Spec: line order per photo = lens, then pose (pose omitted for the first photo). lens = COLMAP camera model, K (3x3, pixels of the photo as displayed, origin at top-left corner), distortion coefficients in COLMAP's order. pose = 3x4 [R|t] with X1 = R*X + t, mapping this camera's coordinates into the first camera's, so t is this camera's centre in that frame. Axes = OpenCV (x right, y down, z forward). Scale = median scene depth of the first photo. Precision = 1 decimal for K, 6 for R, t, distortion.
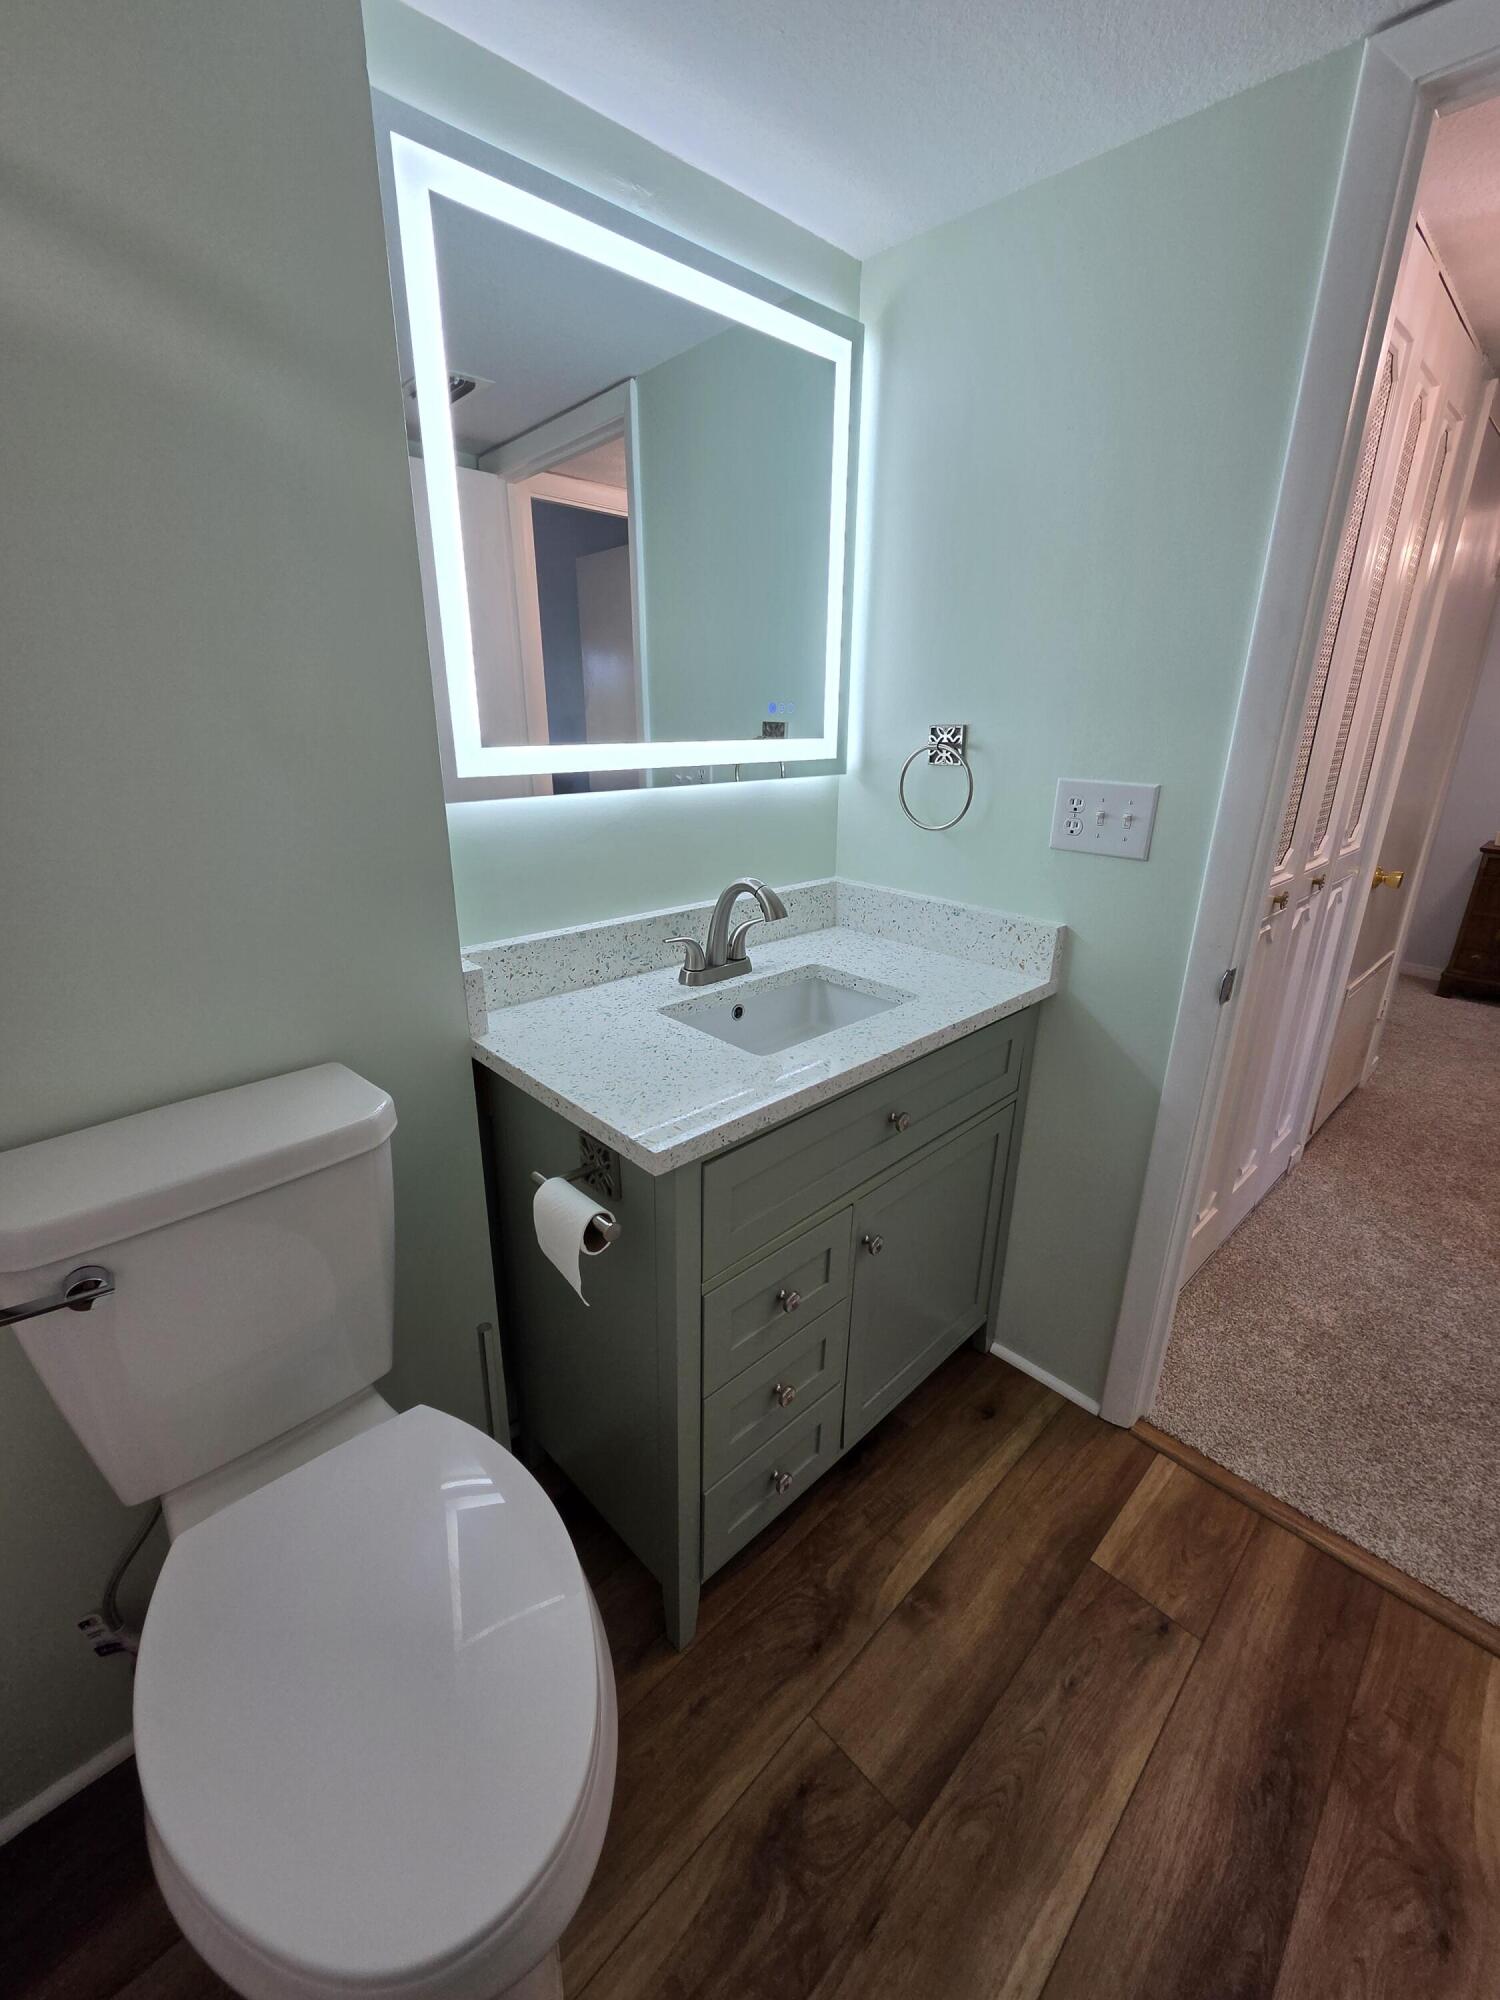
lens RADIAL K [[829.7, 0, 748.5], [0, 829.7, 987.0], [0, 0, 1]] dist [-0.005016, 0.003643]
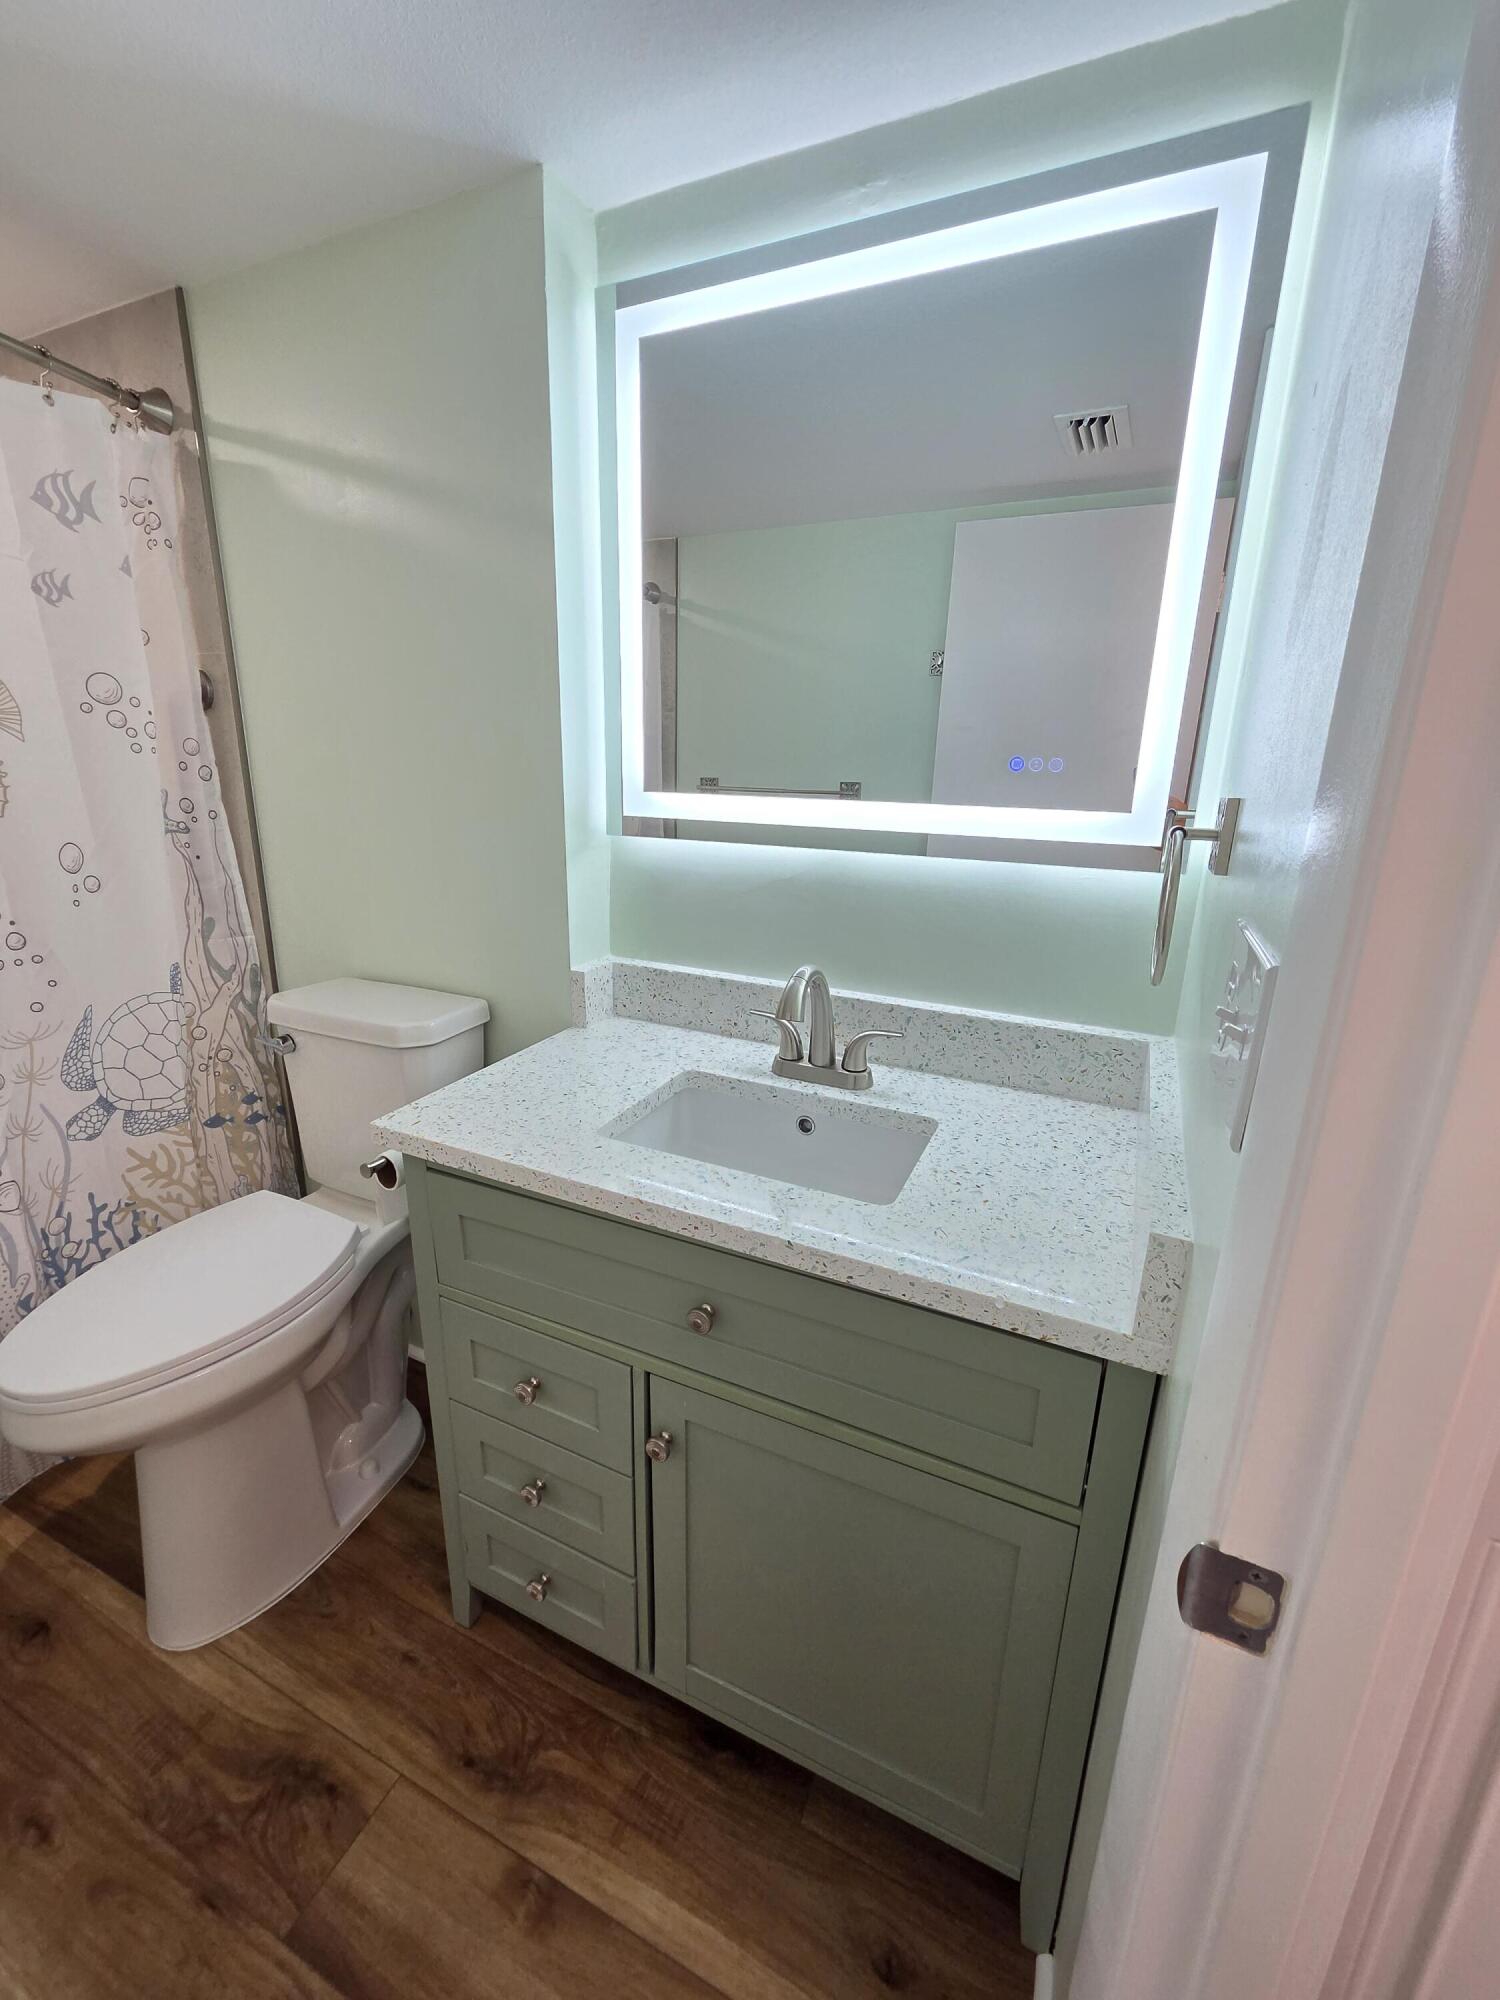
lens RADIAL K [[829.7, 0, 749.5], [0, 829.7, 988.2], [0, 0, 1]] dist [-0.005016, 0.003643]
pose [[0.357705, 0.250853, -0.899511, 0.774320], [-0.316340, 0.938843, 0.136024, -0.219797], [0.878622, 0.235895, 0.415184, 0.666773]]
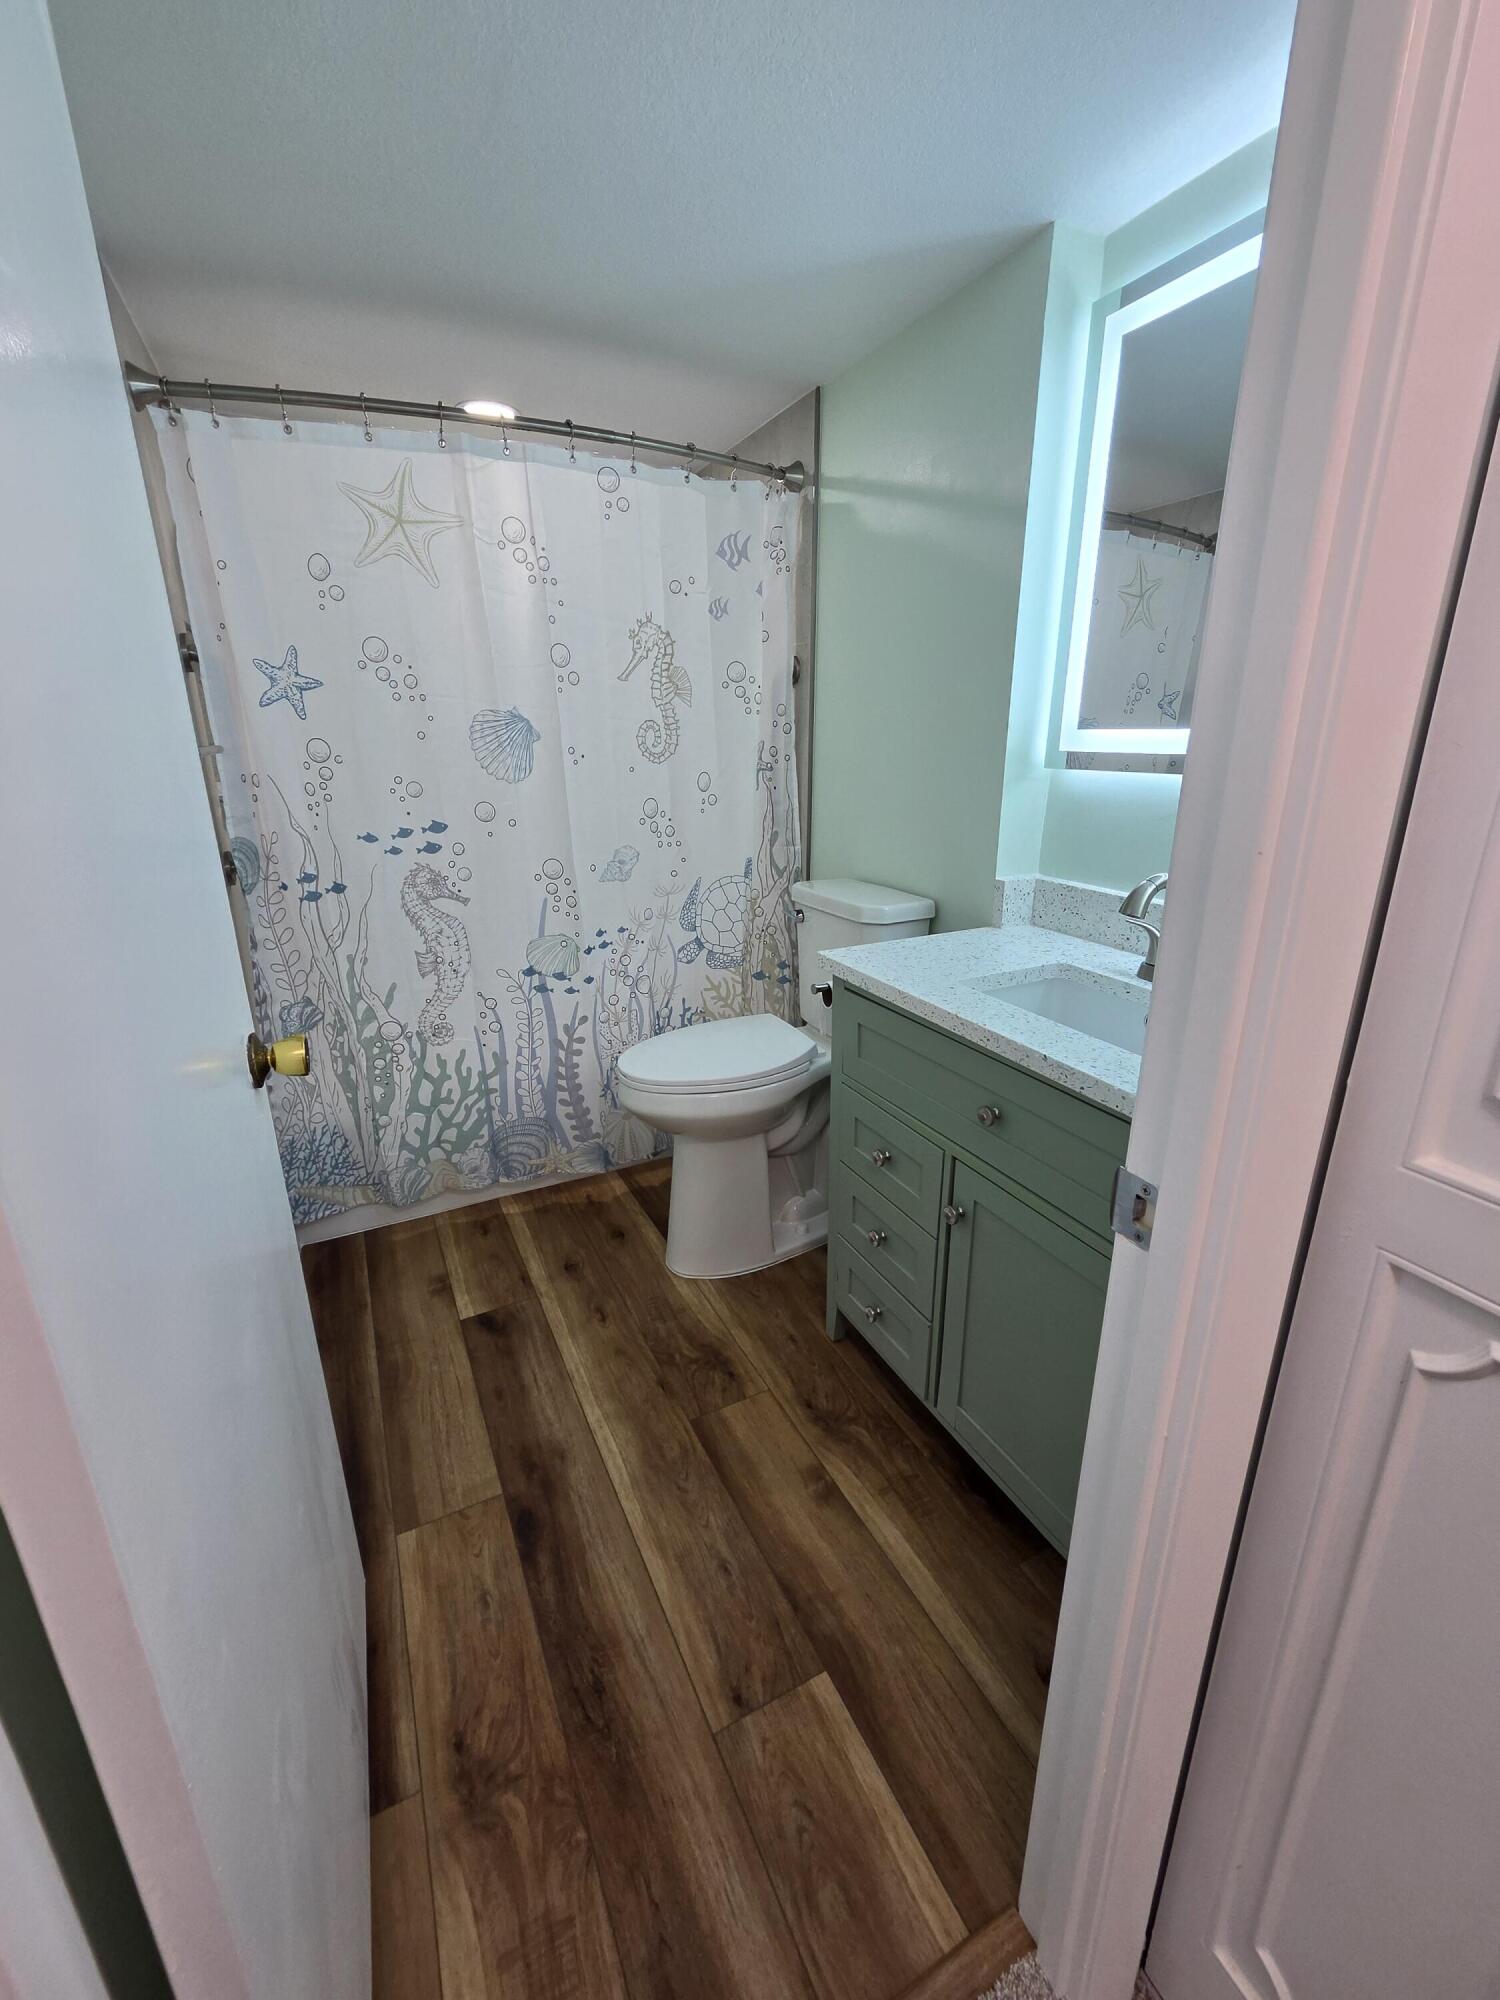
lens RADIAL K [[829.7, 0, 747.8], [0, 829.7, 988.8], [0, 0, 1]] dist [-0.005016, 0.003643]
pose [[-0.305860, 0.273989, -0.911800, 1.095647], [-0.305849, 0.878659, 0.366627, -0.231437], [0.901613, 0.391010, -0.184947, 0.866427]]
